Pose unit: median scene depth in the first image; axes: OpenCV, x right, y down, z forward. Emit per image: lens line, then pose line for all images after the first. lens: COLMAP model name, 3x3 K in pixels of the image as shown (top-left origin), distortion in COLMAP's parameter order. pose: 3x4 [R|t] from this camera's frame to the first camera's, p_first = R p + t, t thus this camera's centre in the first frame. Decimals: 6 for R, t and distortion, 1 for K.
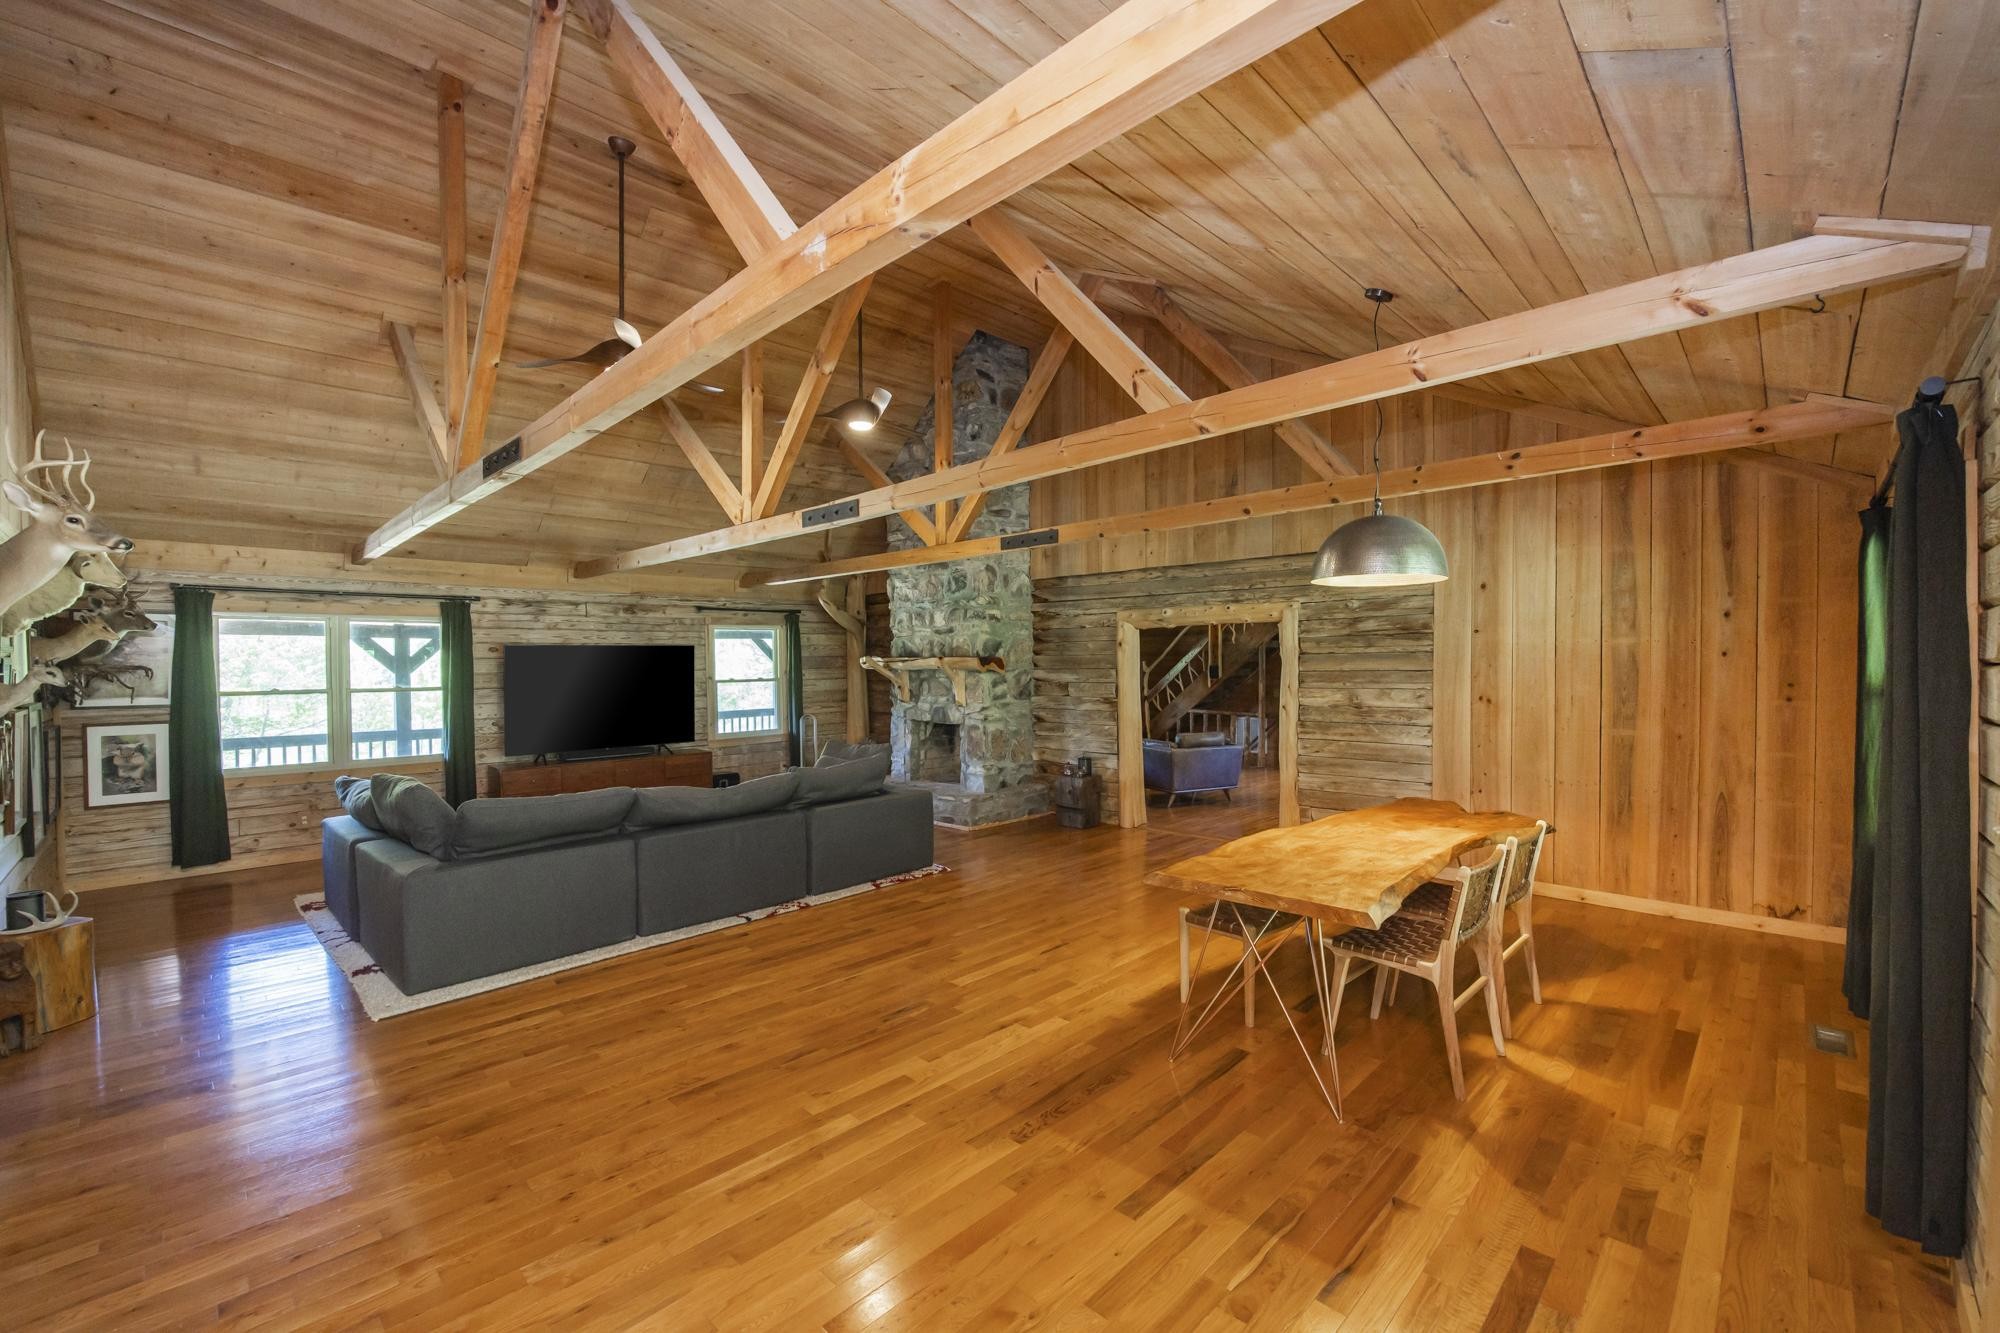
lens RADIAL K [[803.8, 0, 1009.1], [0, 803.8, 666.0], [0, 0, 1]] dist [-0.001309, -0.000166]
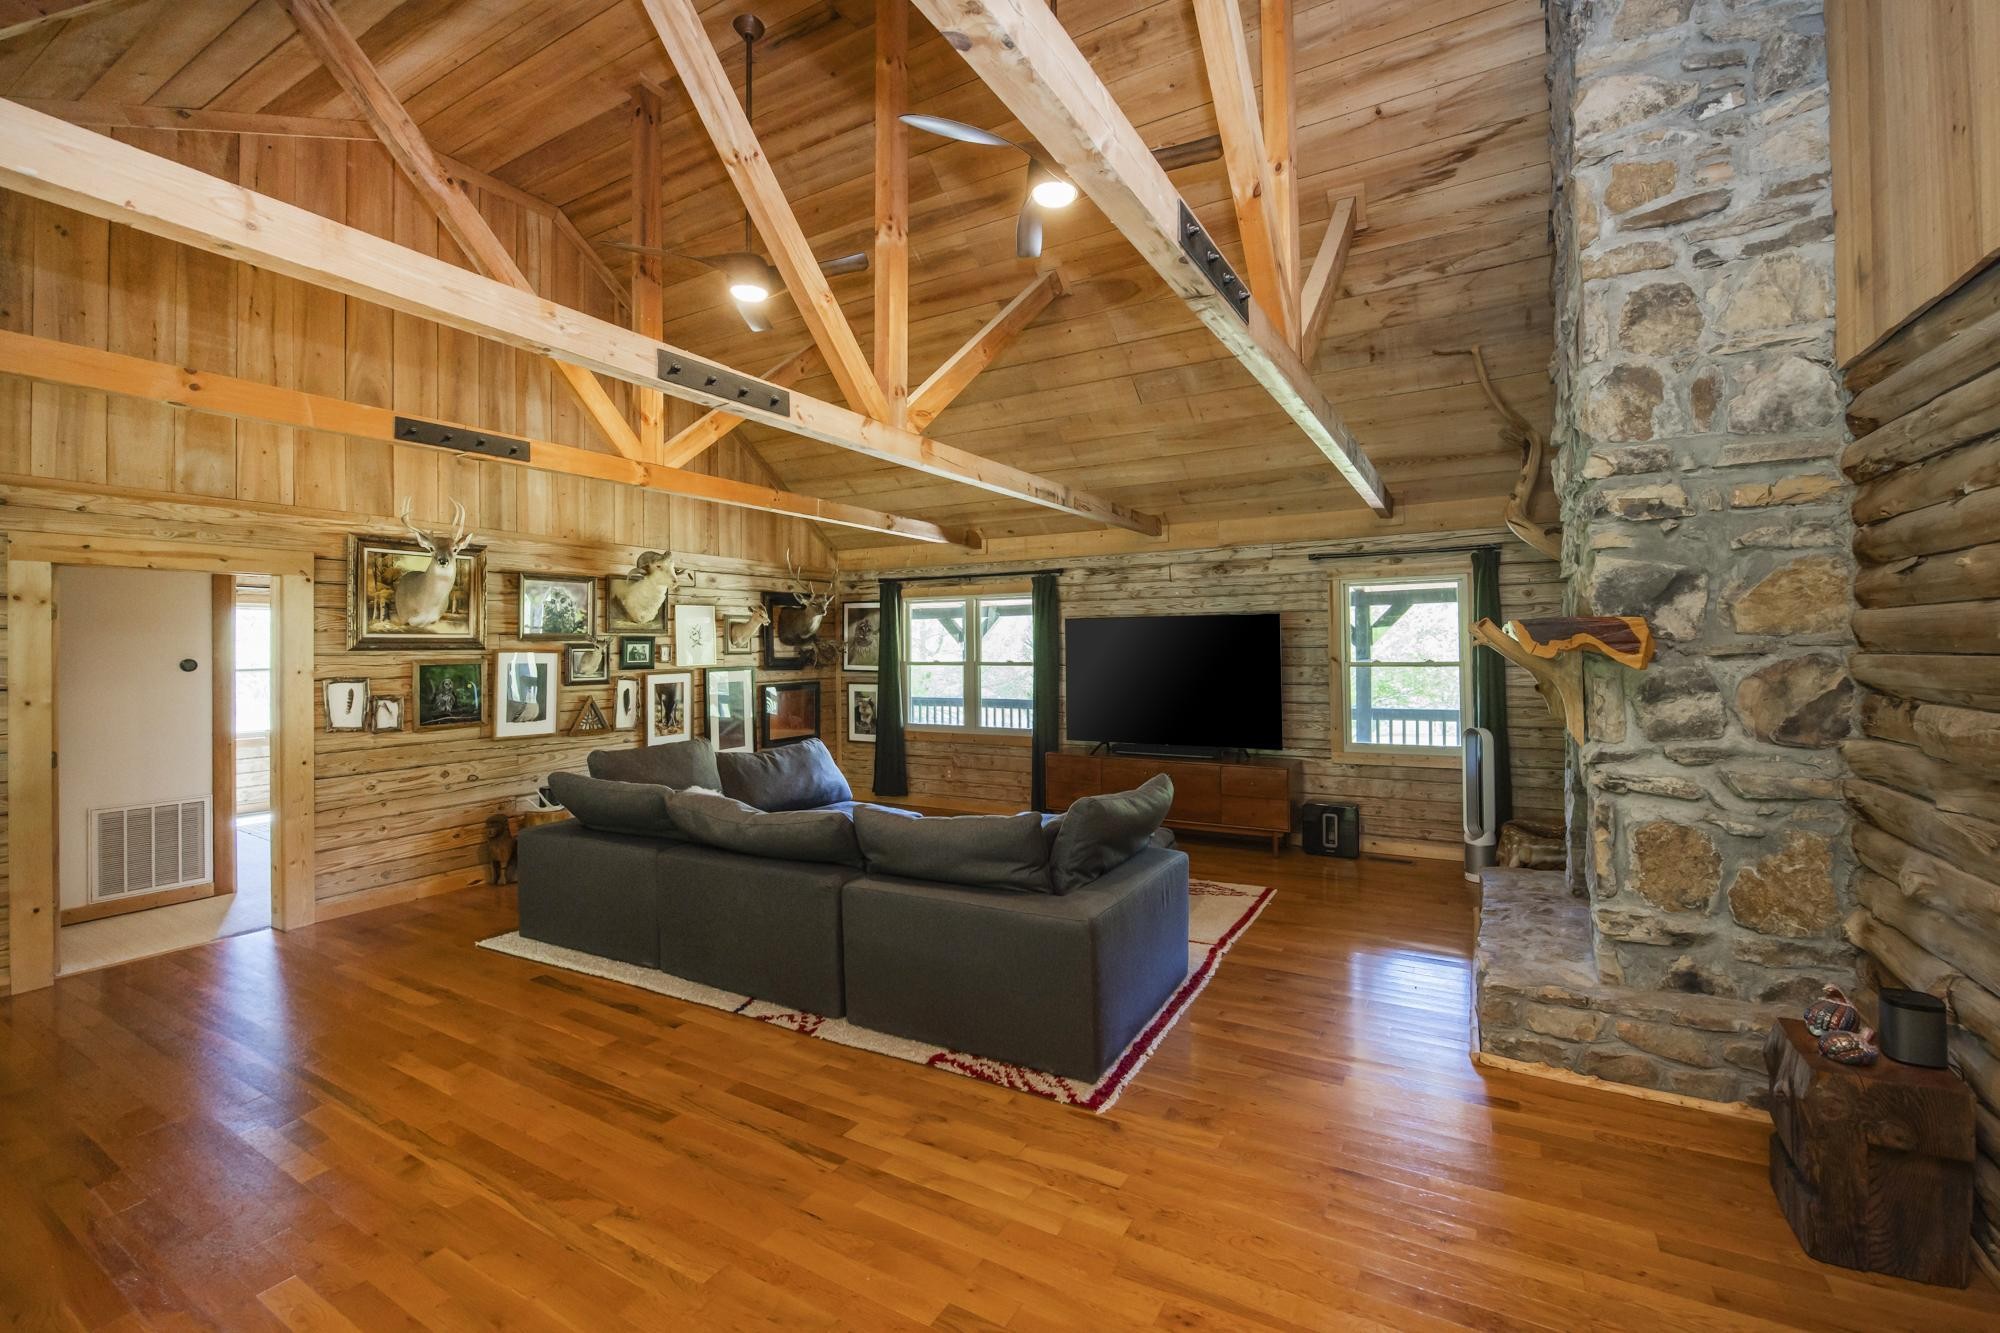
lens RADIAL K [[842.2, 0, 1018.1], [0, 842.2, 627.7], [0, 0, 1]] dist [-0.016867, -0.000256]
pose [[0.268717, -0.014000, -0.963117, 0.287617], [0.000659, 0.999897, -0.014350, -0.001492], [0.963219, 0.003221, 0.268699, 0.681380]]
